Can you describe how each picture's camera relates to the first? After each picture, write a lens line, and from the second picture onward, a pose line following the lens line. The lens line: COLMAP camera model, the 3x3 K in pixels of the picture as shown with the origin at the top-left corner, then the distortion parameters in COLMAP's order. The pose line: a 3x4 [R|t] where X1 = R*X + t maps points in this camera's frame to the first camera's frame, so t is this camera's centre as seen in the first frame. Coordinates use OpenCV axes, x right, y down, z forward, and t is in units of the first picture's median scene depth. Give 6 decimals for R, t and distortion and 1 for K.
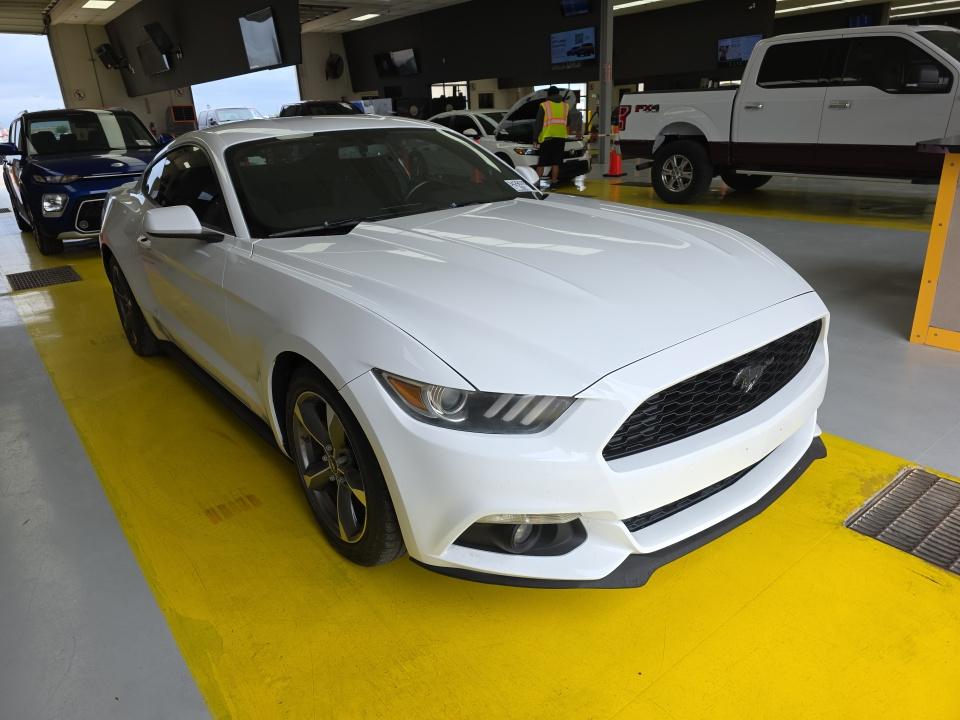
lens RADIAL K [[644.0, 0, 480.0], [0, 644.0, 360.0], [0, 0, 1]] dist [0.007959, 0.001076]
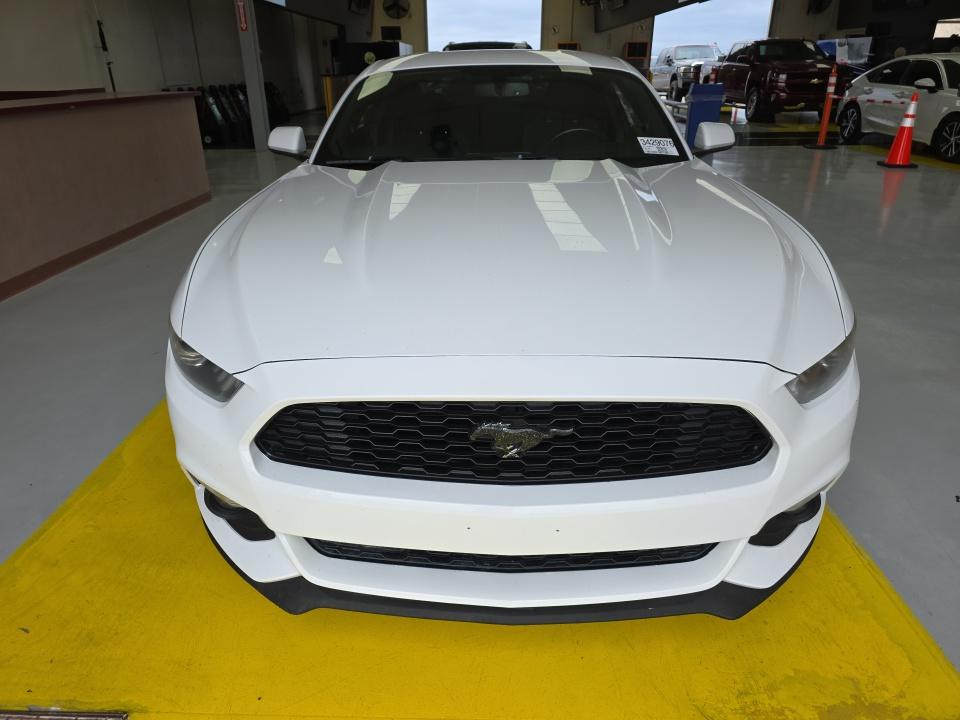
lens RADIAL K [[644.0, 0, 480.0], [0, 644.0, 360.0], [0, 0, 1]] dist [0.007959, 0.001076]
pose [[0.774500, 0.298387, -0.557777, 0.434626], [-0.252836, 0.954283, 0.159427, -0.091821], [0.579848, 0.017550, 0.814535, 0.229802]]
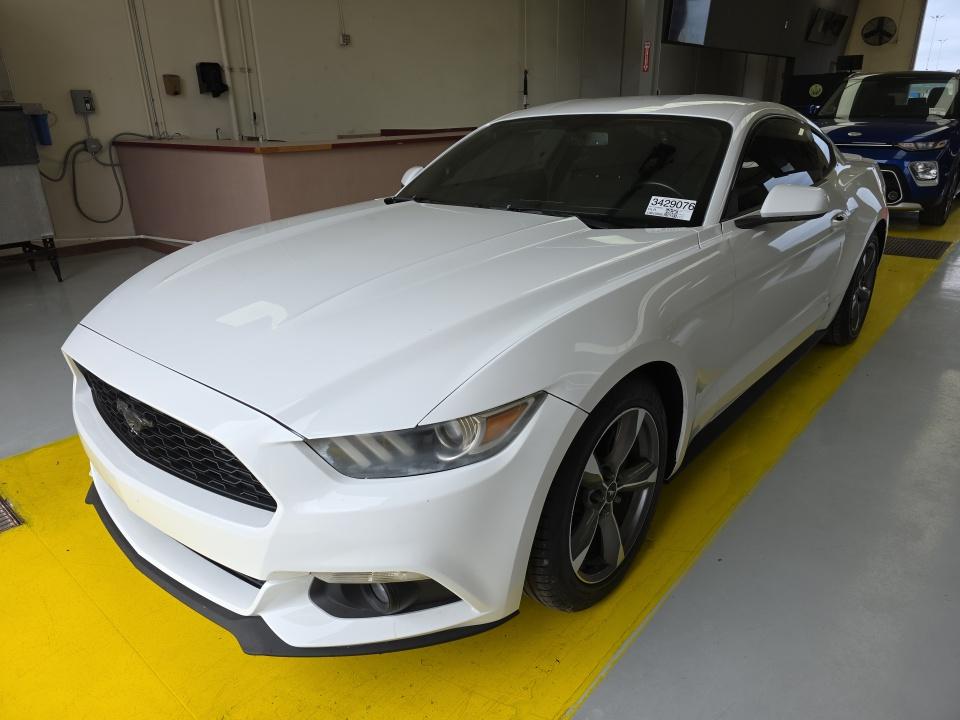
lens RADIAL K [[648.6, 0, 480.0], [0, 648.6, 360.0], [0, 0, 1]] dist [0.008324, -0.001564]
pose [[0.196127, 0.394667, -0.897648, 0.746860], [-0.339354, 0.886178, 0.315479, -0.286988], [0.919985, 0.242747, 0.307735, 0.656998]]
